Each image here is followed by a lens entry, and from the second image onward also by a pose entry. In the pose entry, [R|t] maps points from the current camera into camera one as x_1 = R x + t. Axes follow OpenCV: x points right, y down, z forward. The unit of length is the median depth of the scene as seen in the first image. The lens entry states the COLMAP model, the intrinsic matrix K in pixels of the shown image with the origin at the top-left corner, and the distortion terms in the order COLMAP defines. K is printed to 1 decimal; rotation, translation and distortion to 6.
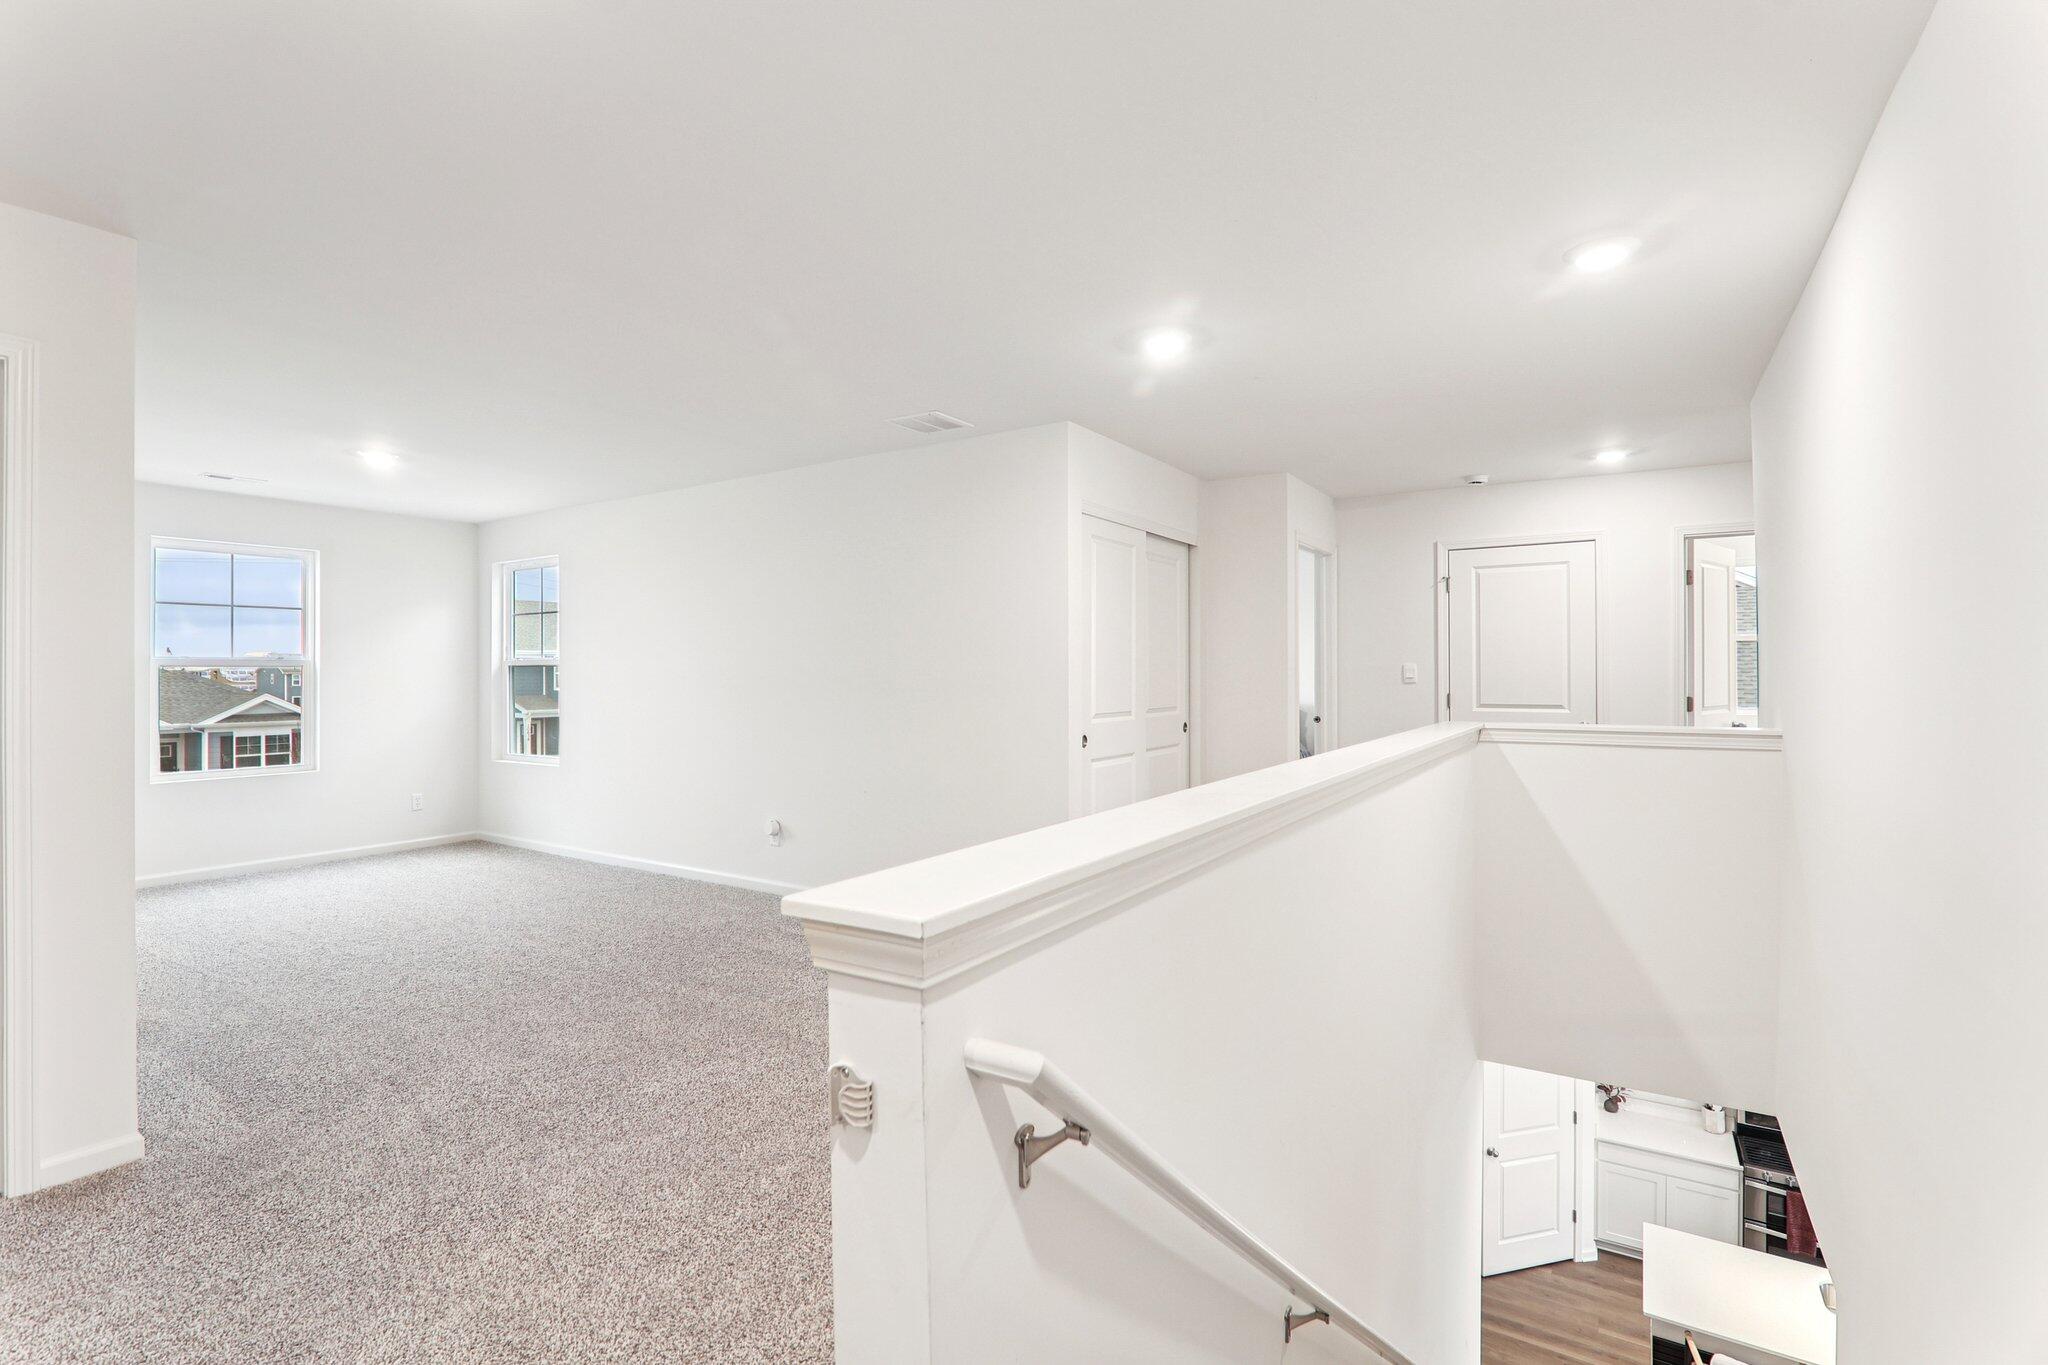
lens RADIAL K [[936.4, 0, 1023.8], [0, 936.4, 671.5], [0, 0, 1]] dist [-0.019011, -0.000274]
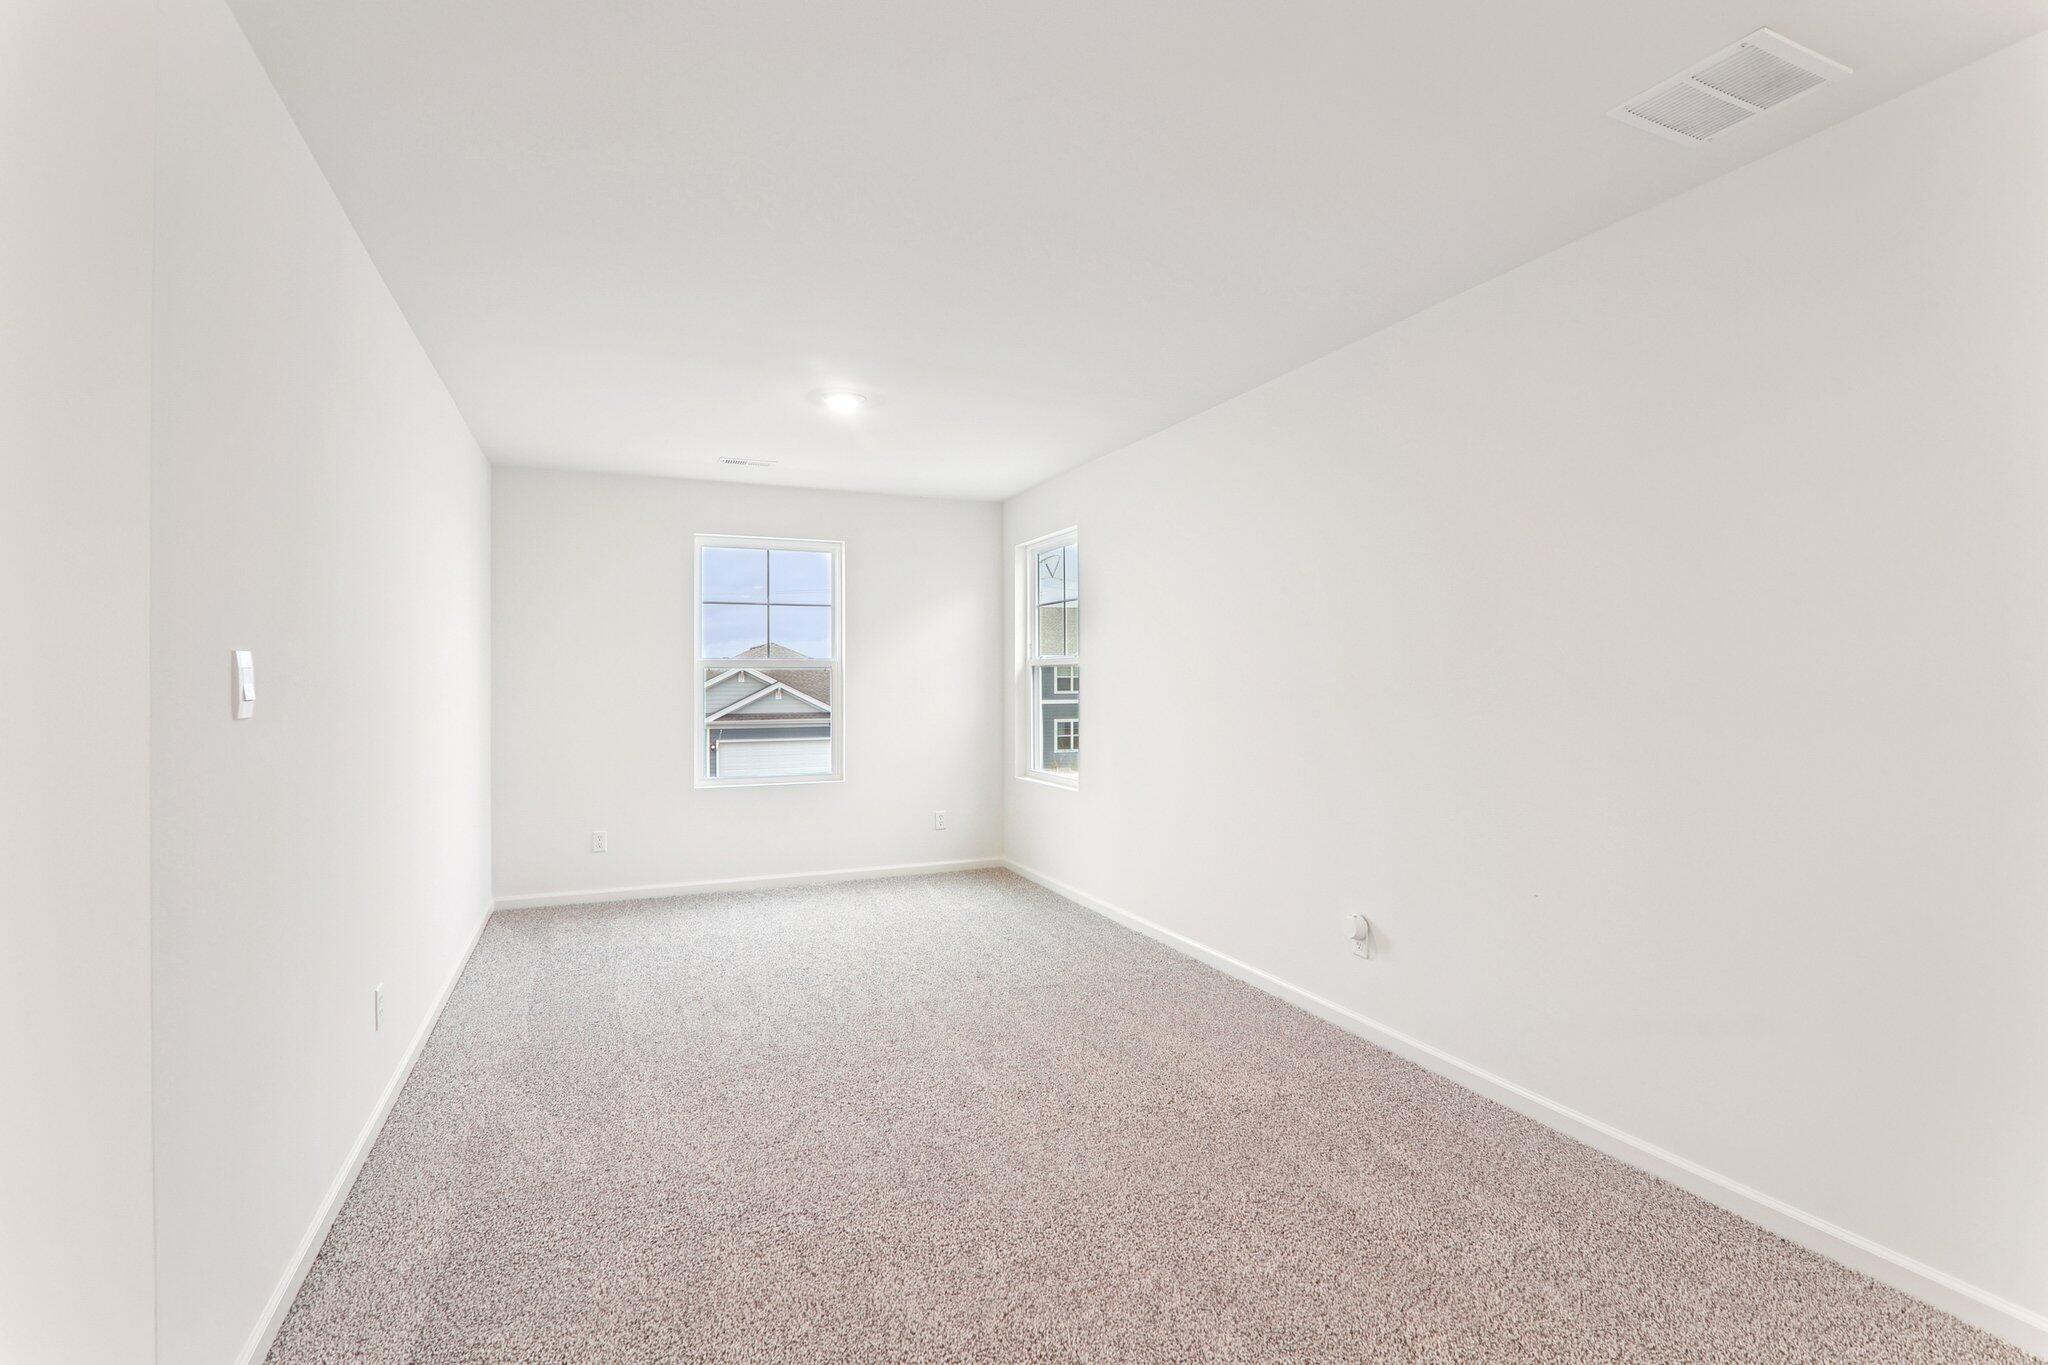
lens RADIAL K [[936.4, 0, 1012.7], [0, 936.4, 675.8], [0, 0, 1]] dist [-0.019011, -0.000274]
pose [[0.820120, -0.002153, -0.572188, -0.100844], [0.002238, 0.999997, -0.000555, 0.003991], [0.572187, -0.000825, 0.820123, 0.361574]]
